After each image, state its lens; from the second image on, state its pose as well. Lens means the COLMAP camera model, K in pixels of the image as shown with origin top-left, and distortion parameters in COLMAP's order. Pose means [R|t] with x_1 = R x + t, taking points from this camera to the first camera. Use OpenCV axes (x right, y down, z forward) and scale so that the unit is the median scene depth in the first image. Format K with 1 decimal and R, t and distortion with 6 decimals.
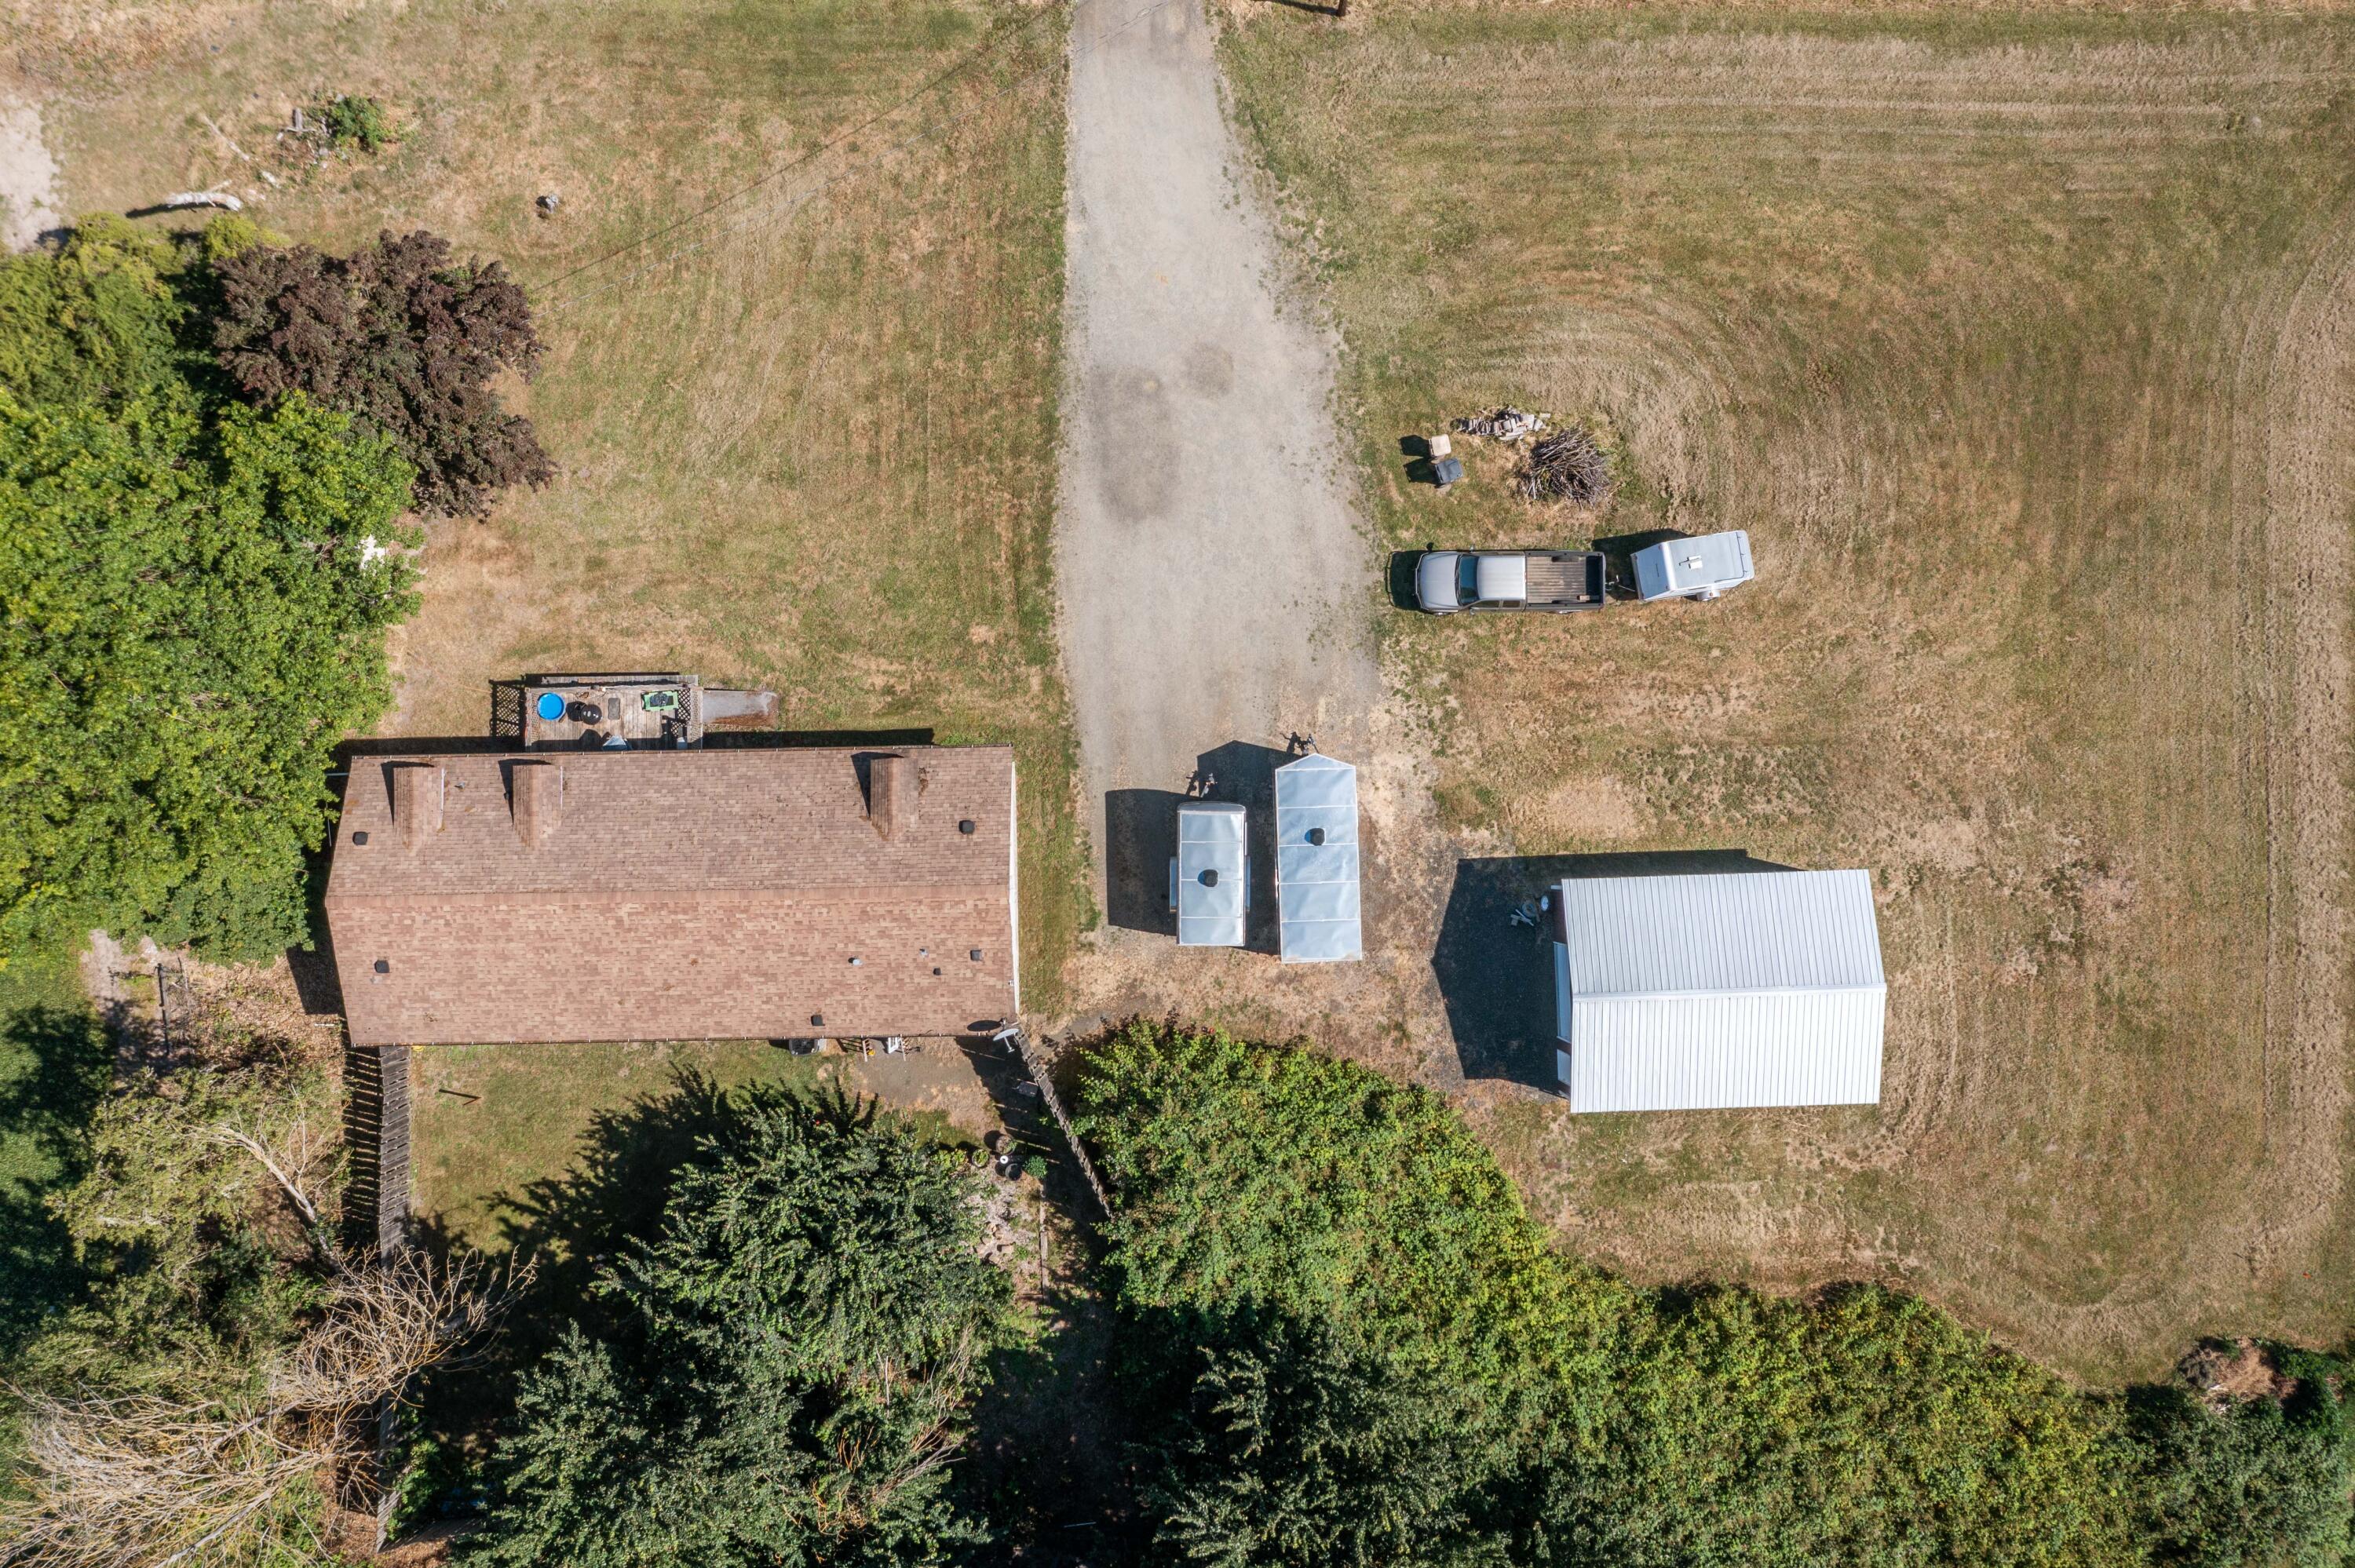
lens RADIAL K [[1886.6, 0, 1166.0], [0, 1886.6, 777.4], [0, 0, 1]] dist [-0.055936, 0.002145]
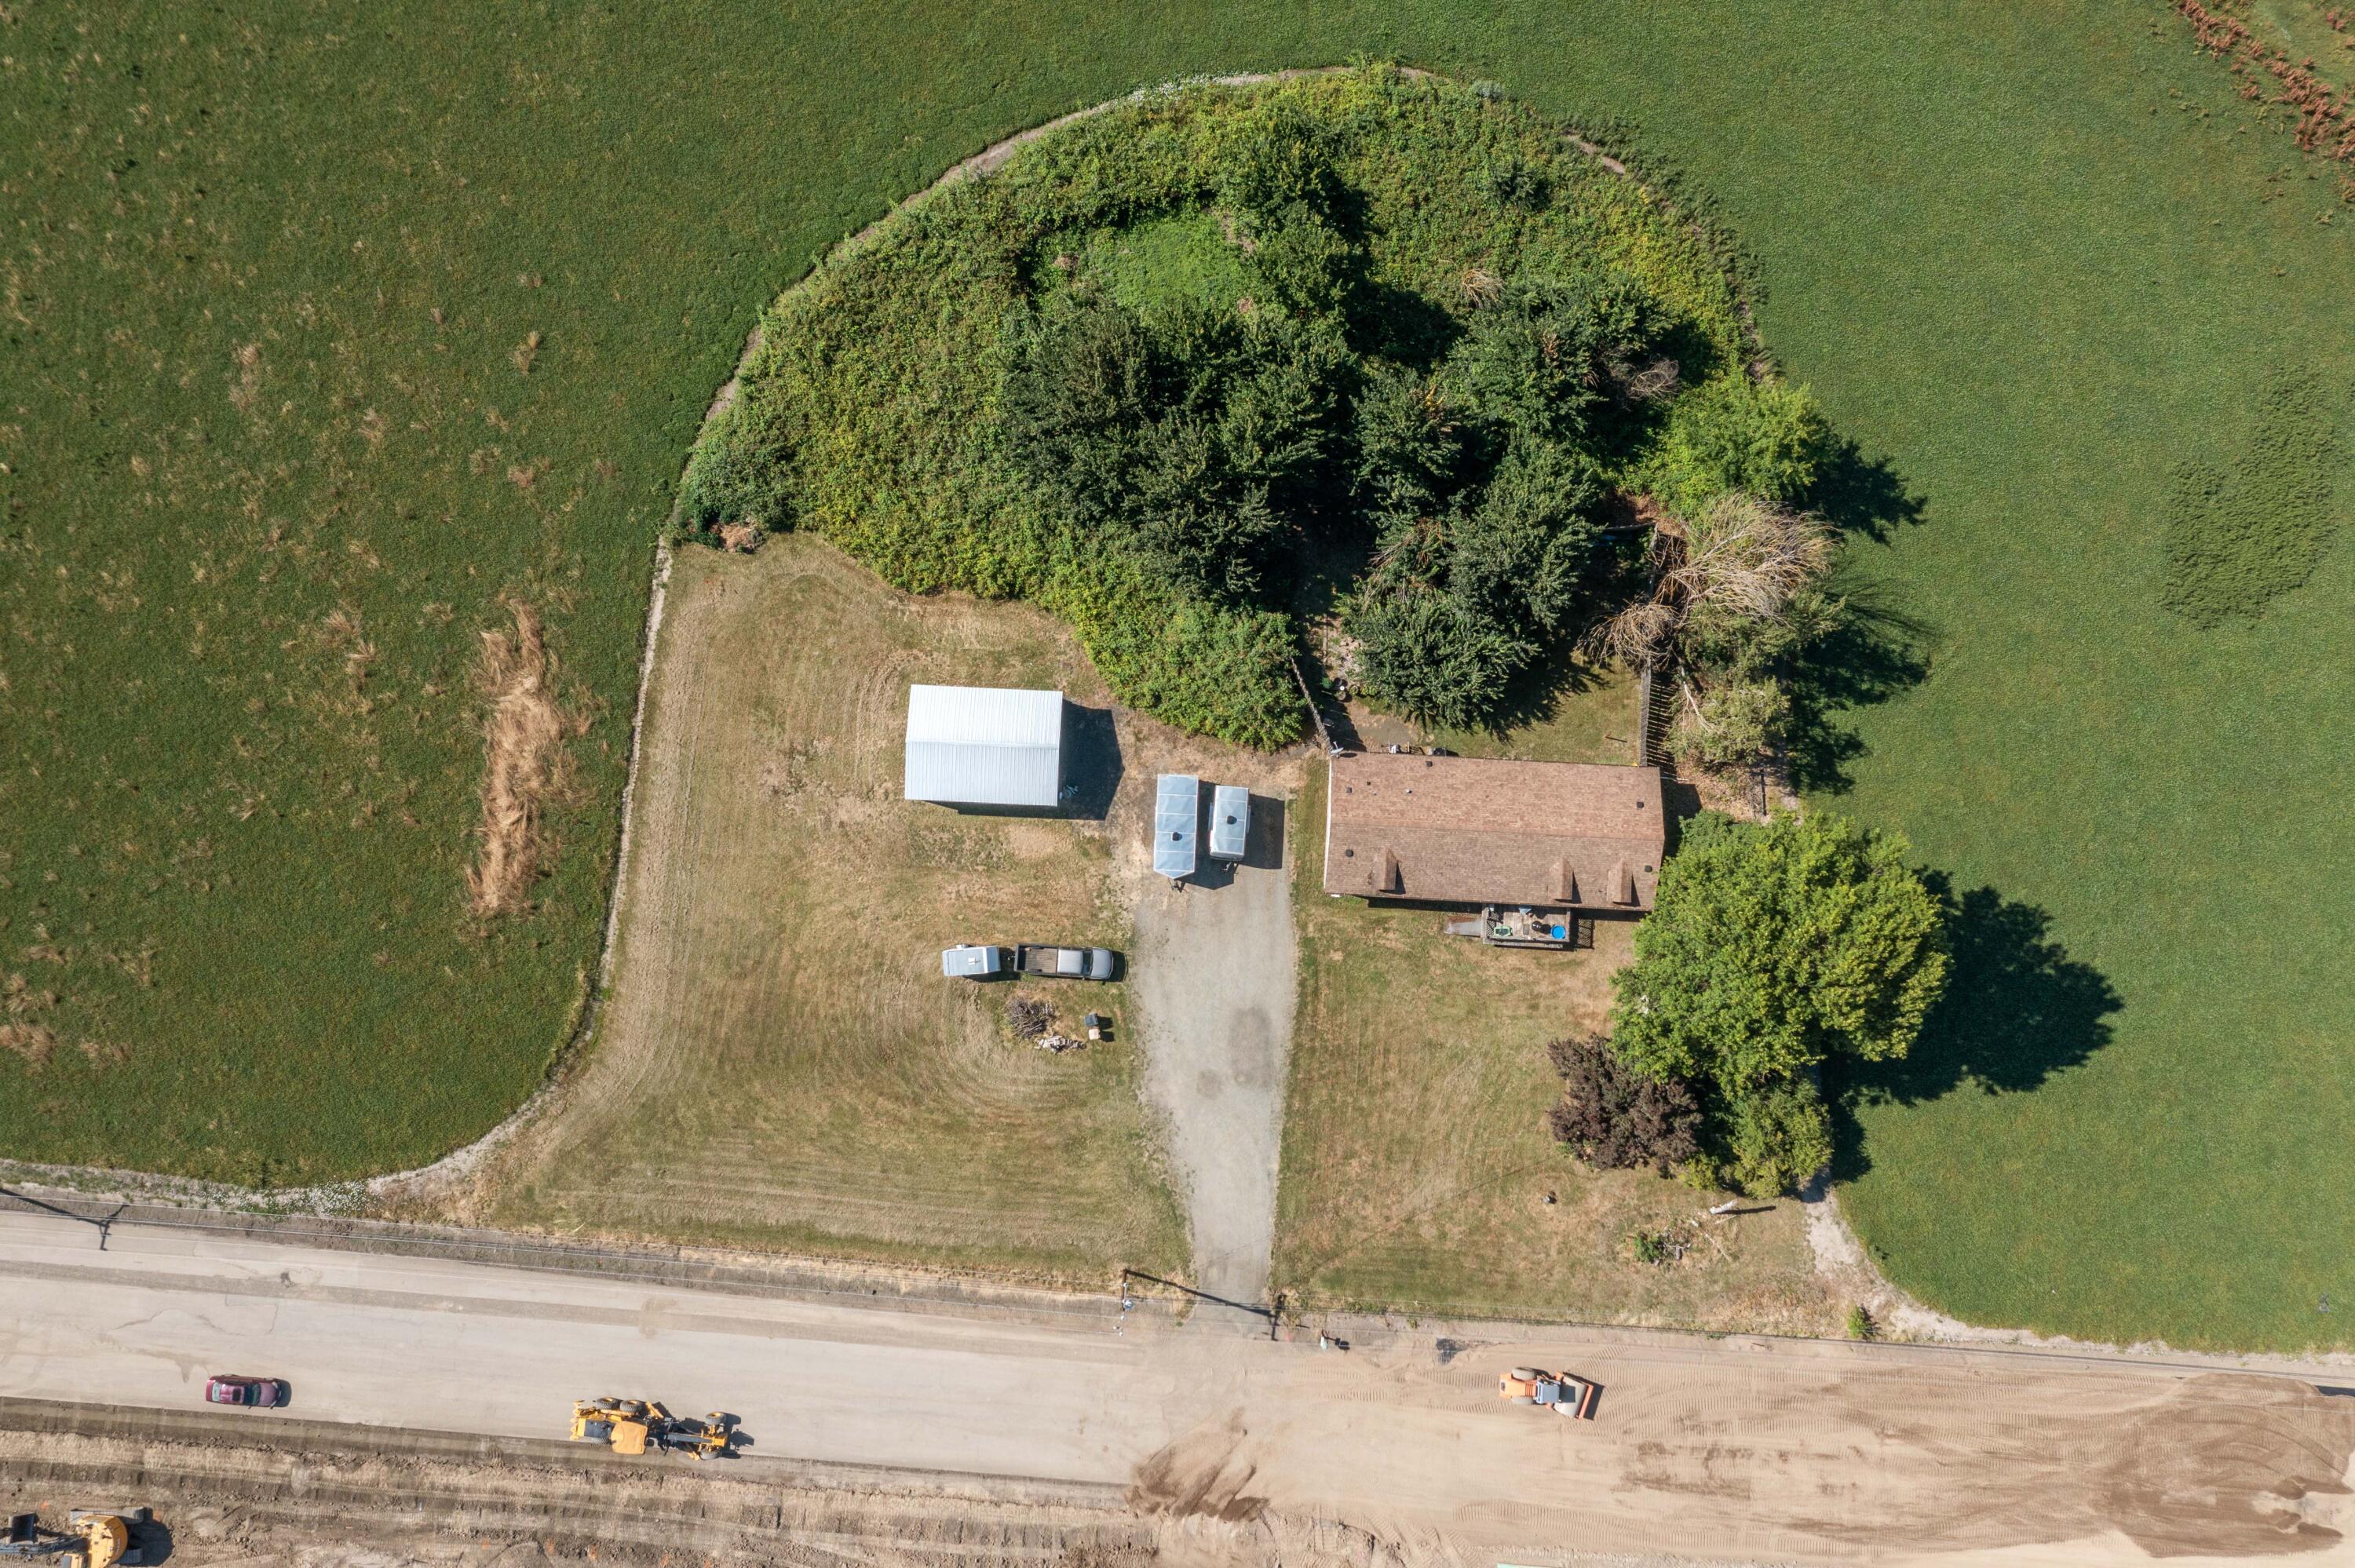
lens RADIAL K [[1886.6, 0, 1166.0], [0, 1886.6, 777.4], [0, 0, 1]] dist [-0.055936, 0.002145]
pose [[-0.997058, -0.073601, 0.021418, 0.051342], [0.075579, -0.990555, 0.114405, -0.135057], [0.012795, 0.115687, 0.993203, -0.988453]]
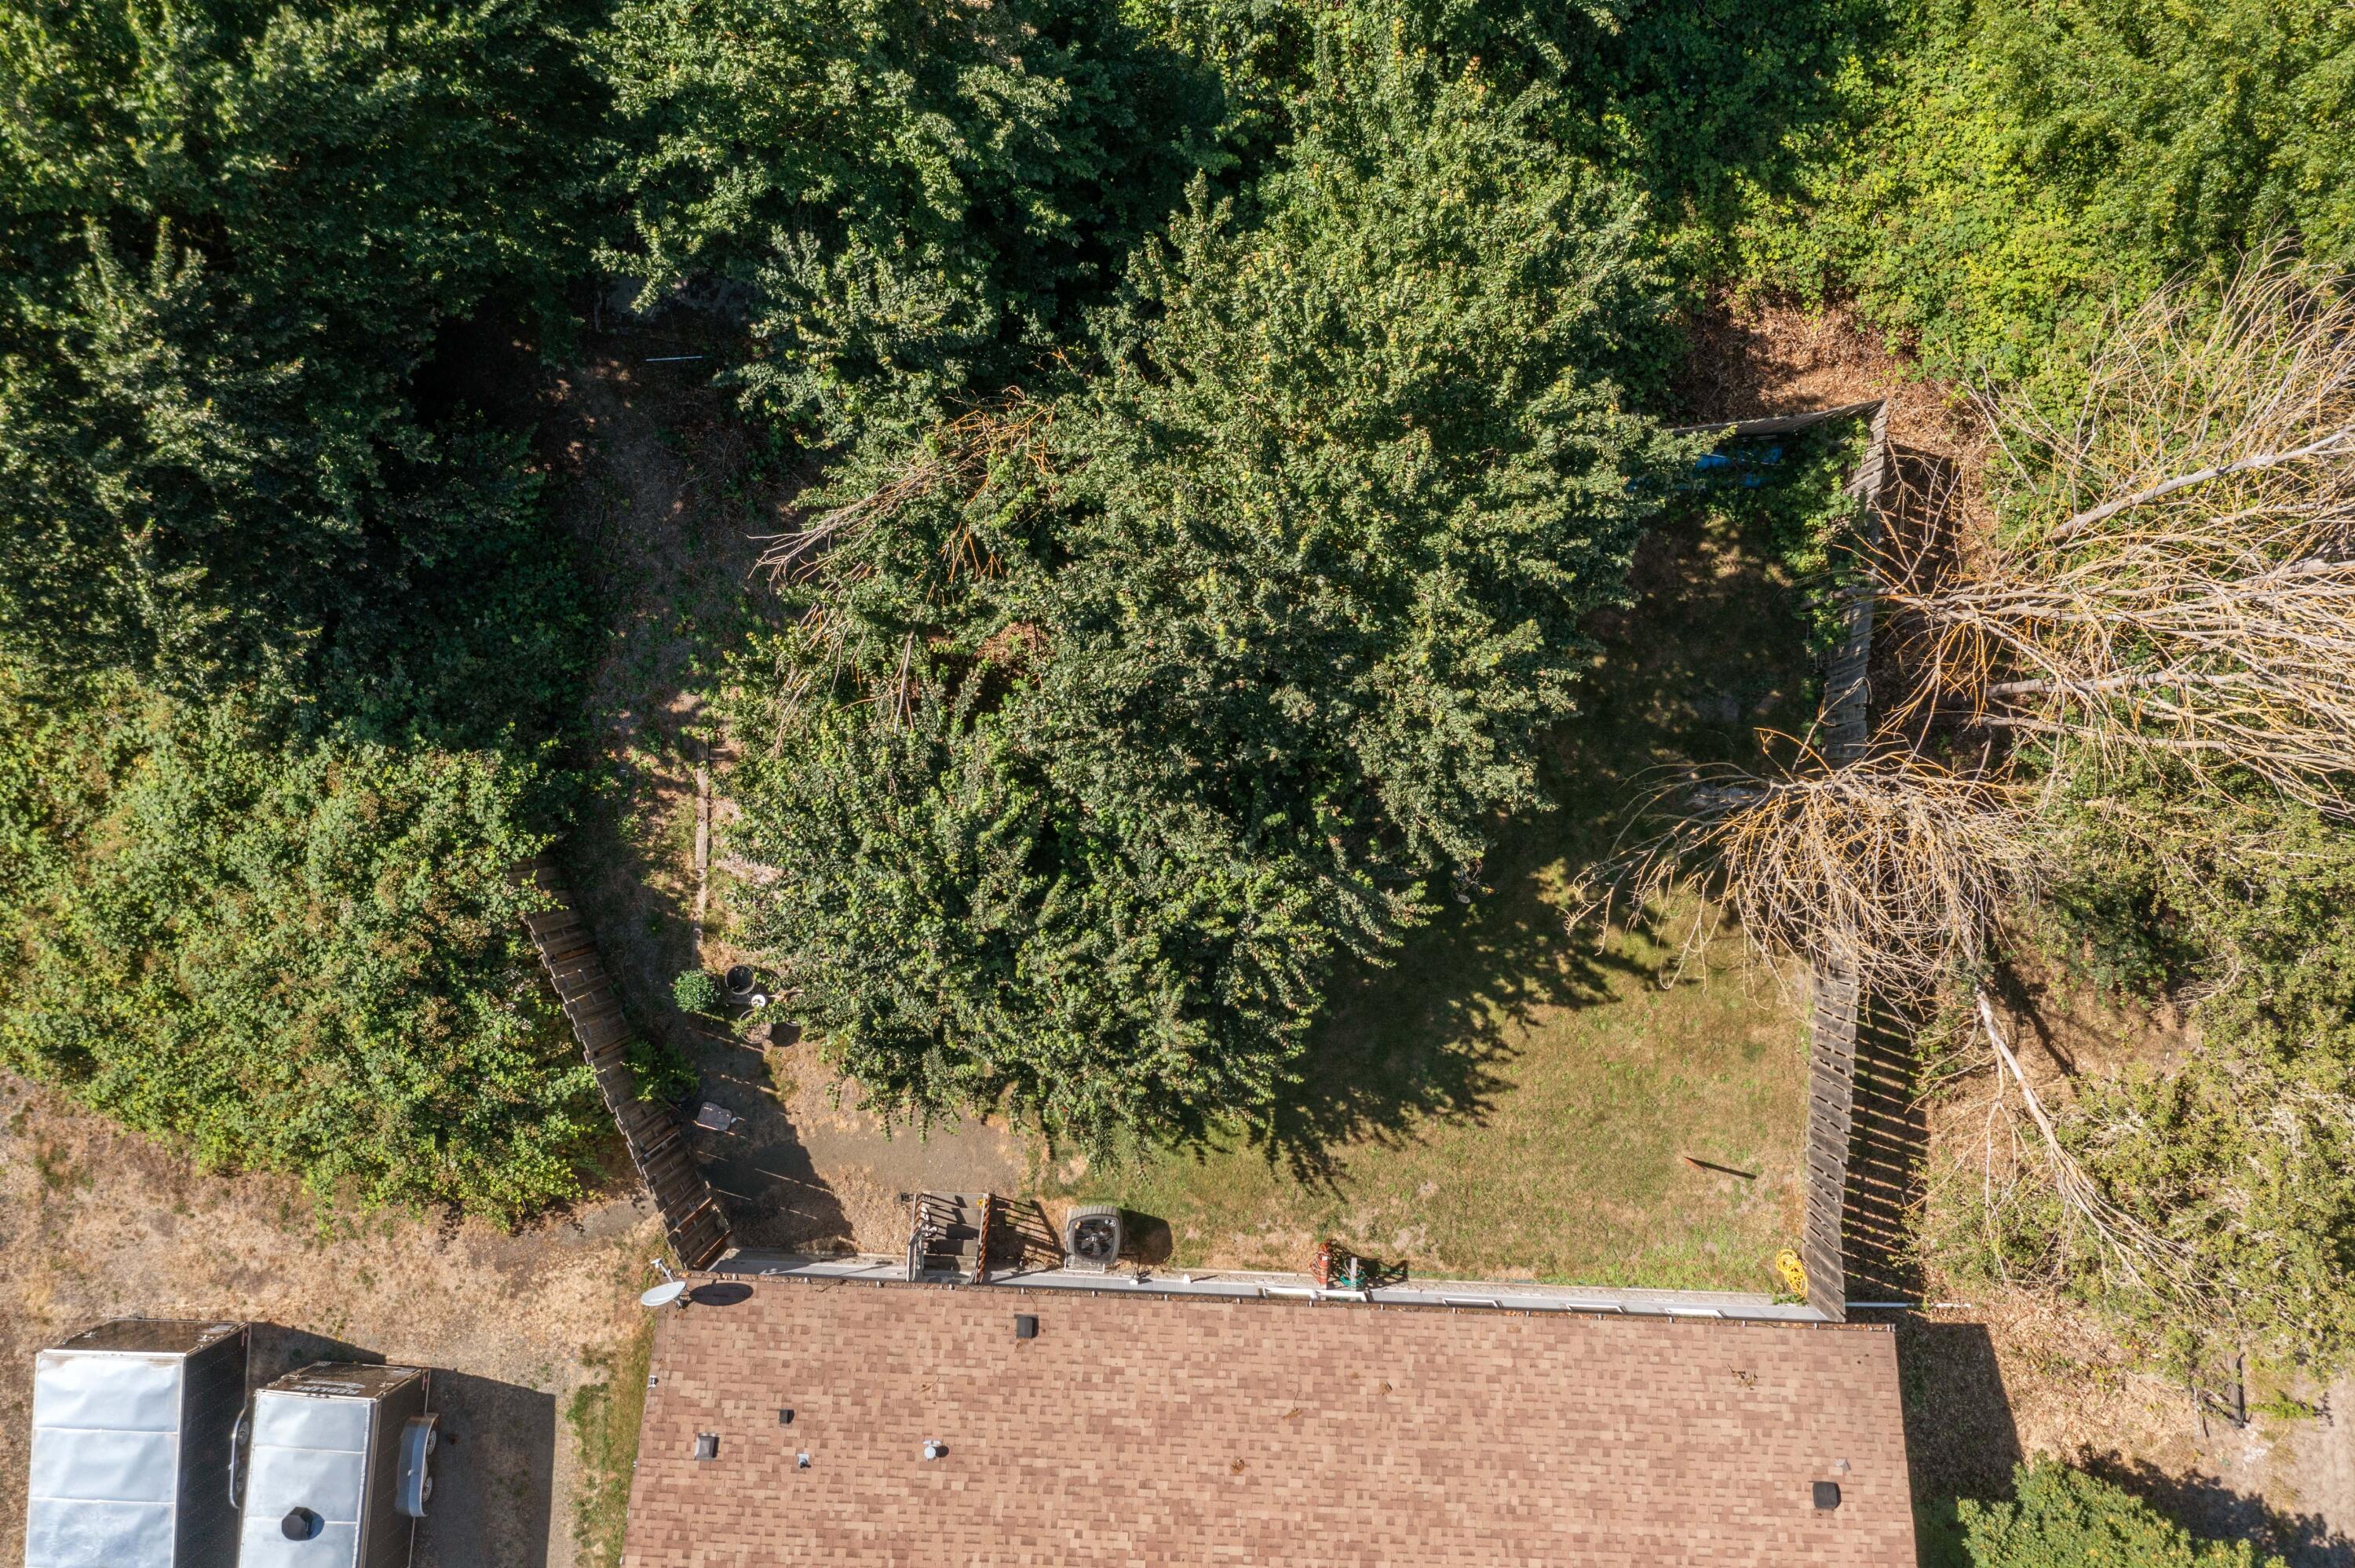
lens RADIAL K [[1930.4, 0, 1237.3], [0, 1930.4, 686.8], [0, 0, 1]] dist [-0.042249, 0.009432]
pose [[-0.997467, -0.067782, -0.021580, -0.214590], [0.064837, -0.991113, 0.116152, 0.243325], [-0.029261, 0.114459, 0.992997, 0.418258]]
